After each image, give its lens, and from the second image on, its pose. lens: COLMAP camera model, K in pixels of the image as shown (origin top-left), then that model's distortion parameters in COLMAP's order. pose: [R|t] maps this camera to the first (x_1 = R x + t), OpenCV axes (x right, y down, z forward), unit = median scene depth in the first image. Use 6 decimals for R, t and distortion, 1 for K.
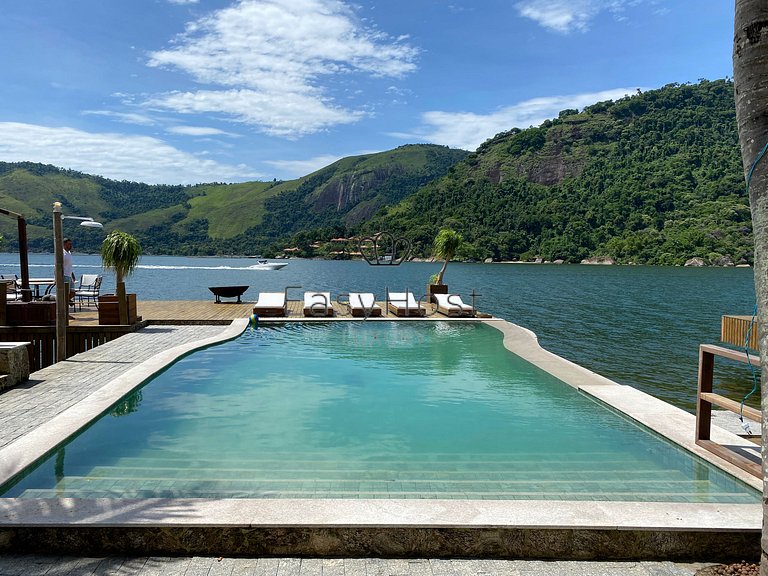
lens RADIAL K [[589.8, 0, 384.0], [0, 589.8, 288.0], [0, 0, 1]] dist [0.008242, 0.002332]
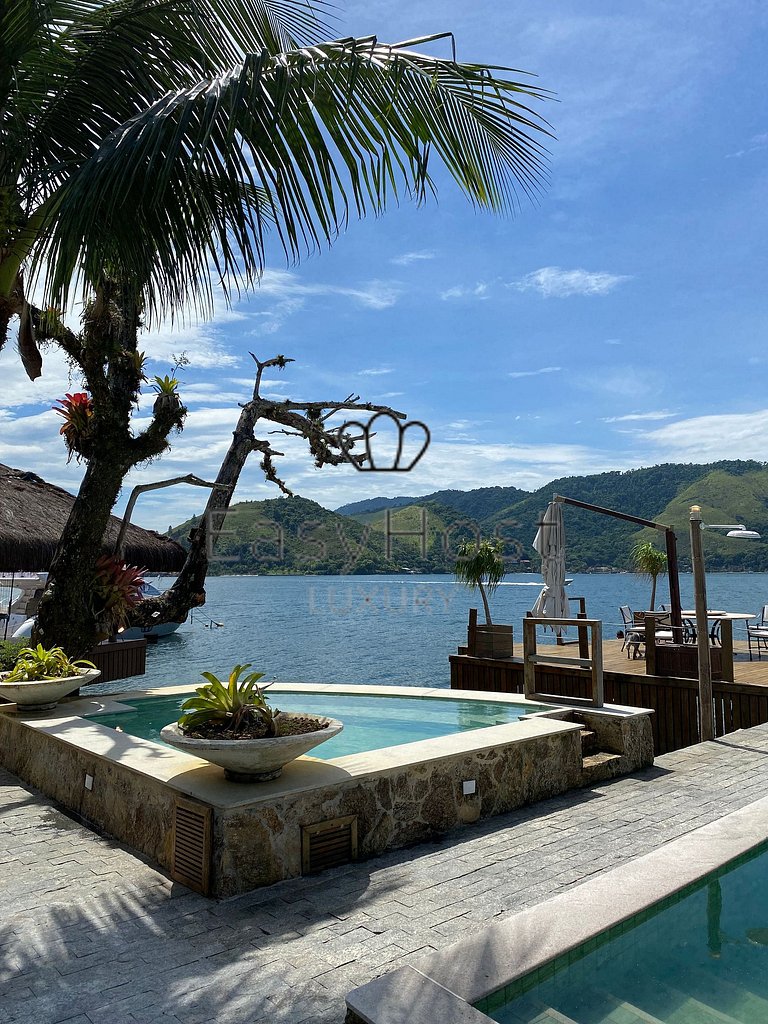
lens RADIAL K [[786.4, 0, 384.0], [0, 786.4, 512.0], [0, 0, 1]] dist [0.008242, 0.002332]
pose [[0.580782, -0.079492, -0.810169, -0.016074], [-0.029531, 0.992508, -0.118553, -0.017245], [0.813523, 0.092779, 0.574083, 0.173420]]
